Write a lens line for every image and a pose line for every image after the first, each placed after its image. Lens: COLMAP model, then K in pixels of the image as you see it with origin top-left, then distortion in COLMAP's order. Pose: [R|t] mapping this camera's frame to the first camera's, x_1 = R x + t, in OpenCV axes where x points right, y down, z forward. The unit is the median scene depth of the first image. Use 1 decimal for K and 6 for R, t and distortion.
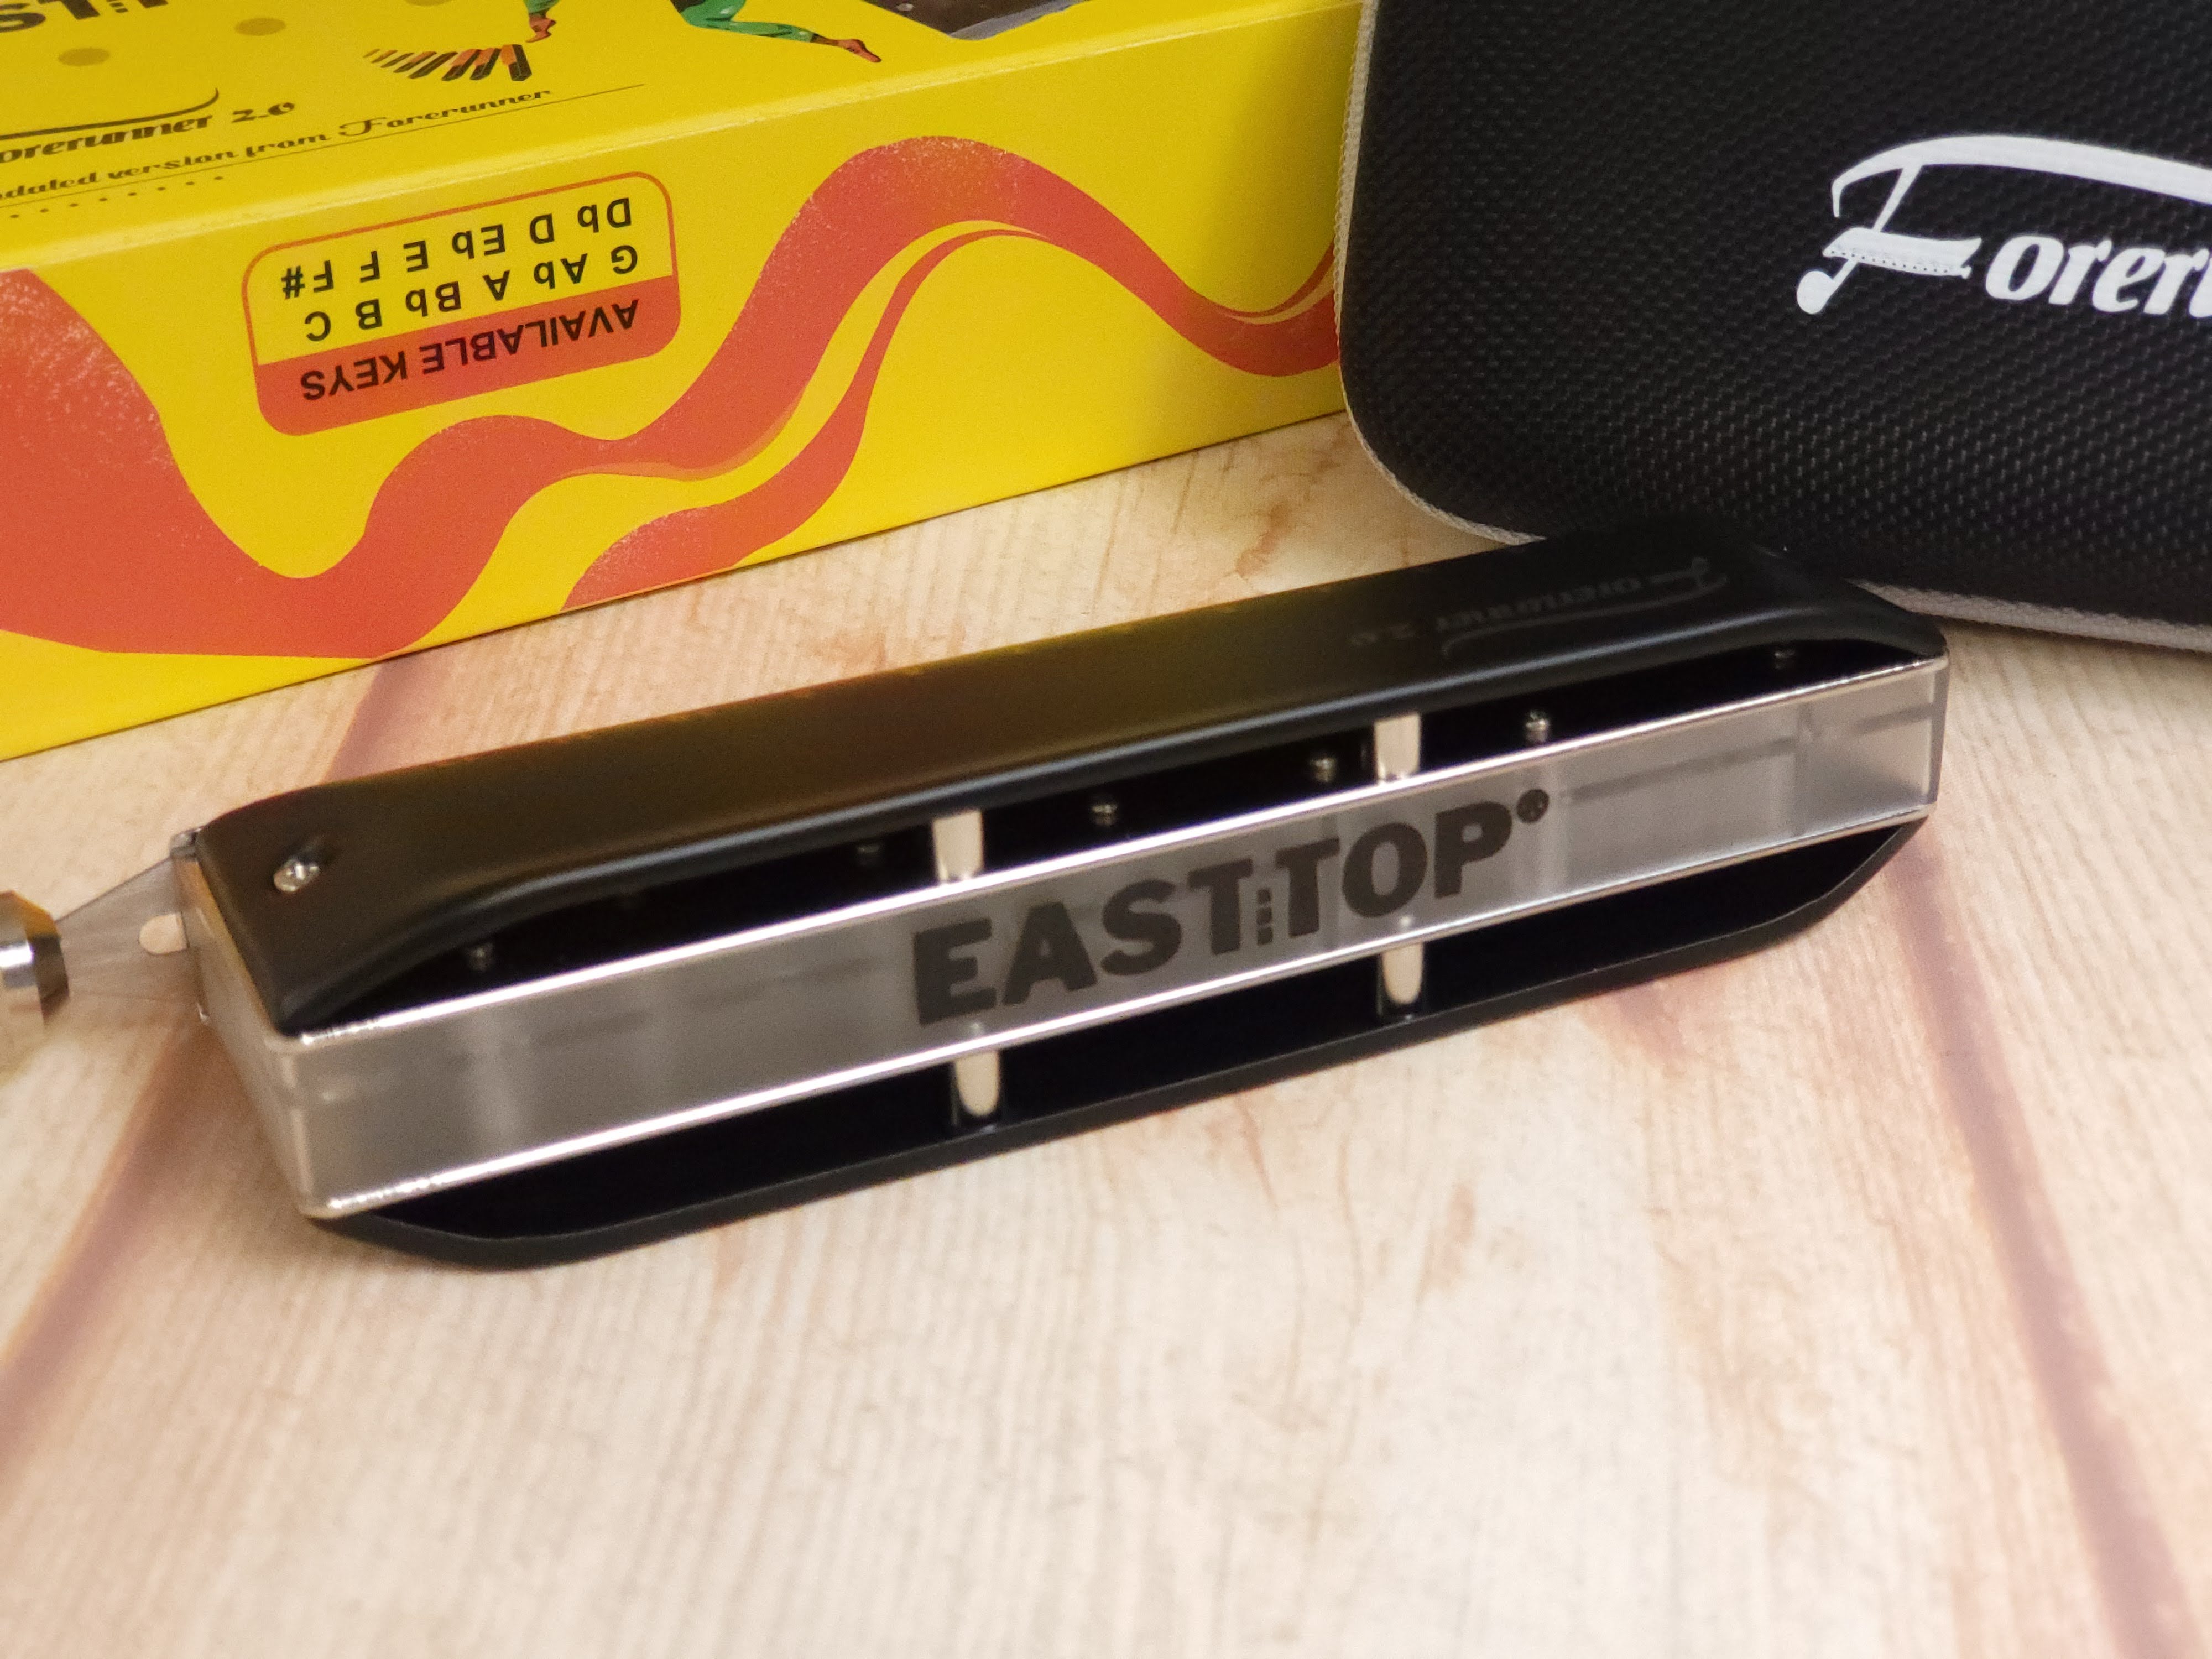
lens RADIAL K [[3234.1, 0, 1108.2], [0, 3234.1, 940.9], [0, 0, 1]] dist [-0.069520, 0.719254]
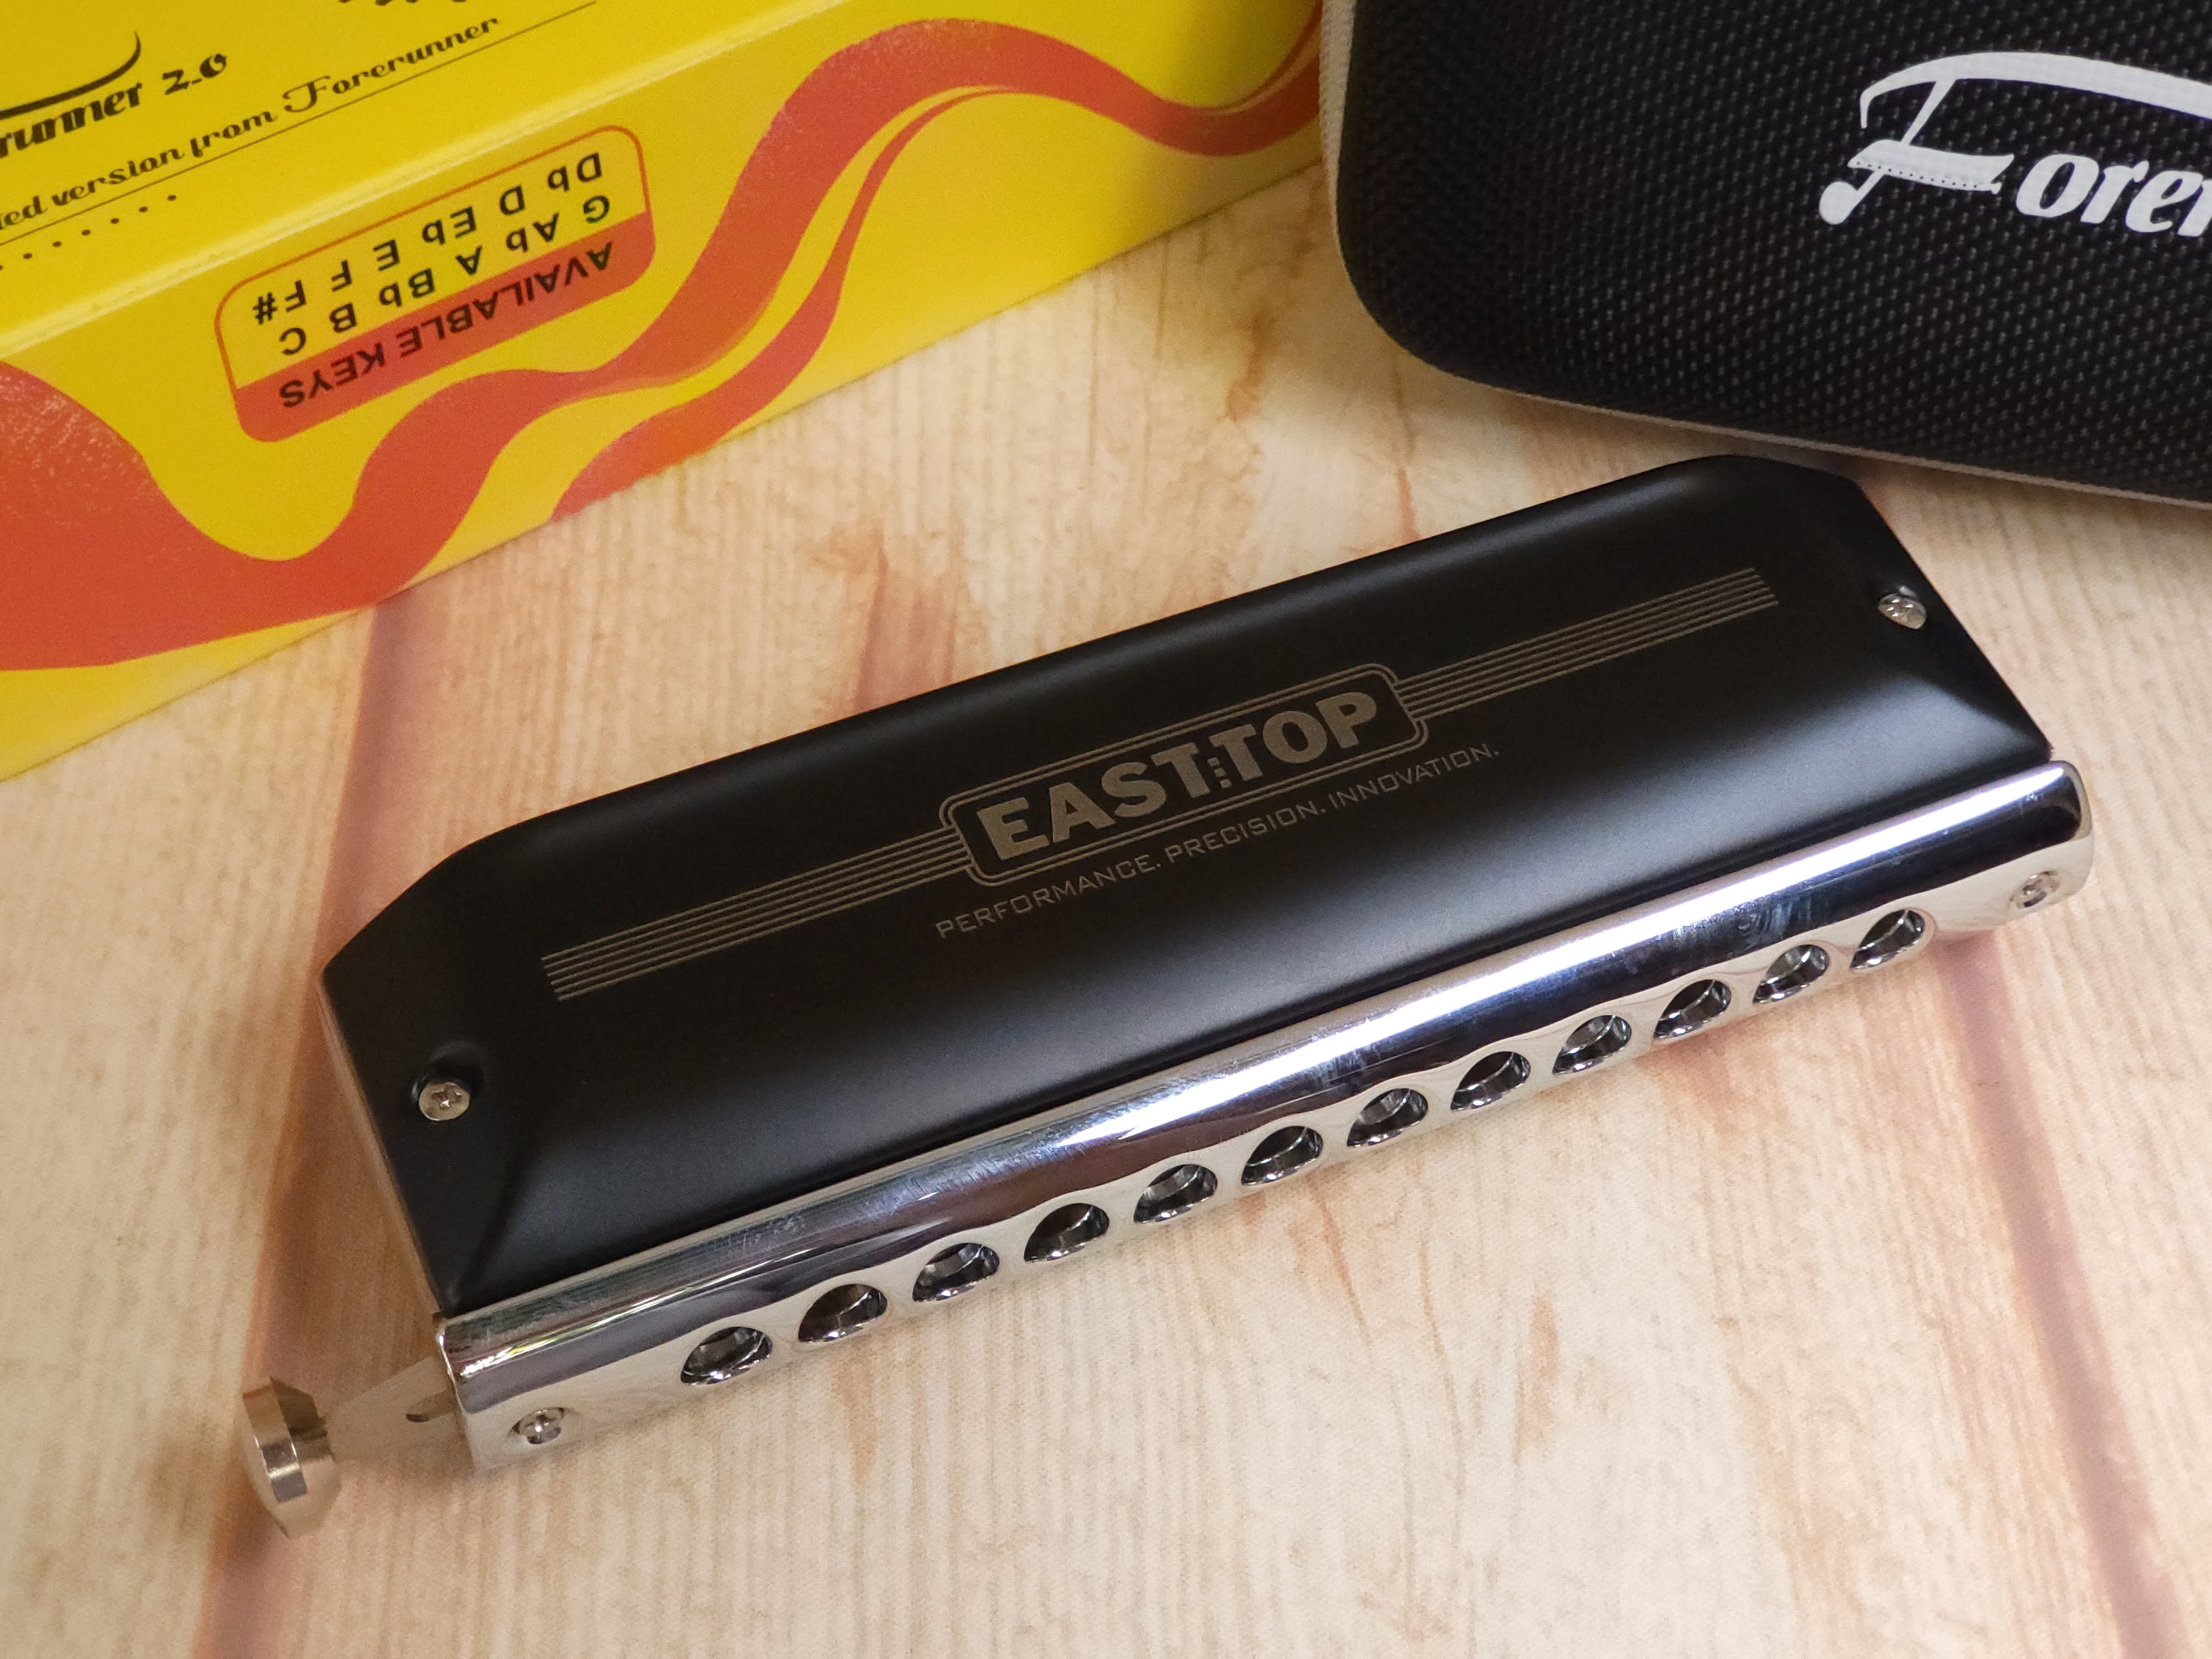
lens RADIAL K [[3234.1, 0, 1108.2], [0, 3234.1, 940.9], [0, 0, 1]] dist [-0.069520, 0.719254]
pose [[0.996925, -0.062999, 0.046595, -0.059809], [0.046926, 0.956222, 0.288855, -0.282628], [-0.062753, -0.285781, 0.956238, 0.022009]]
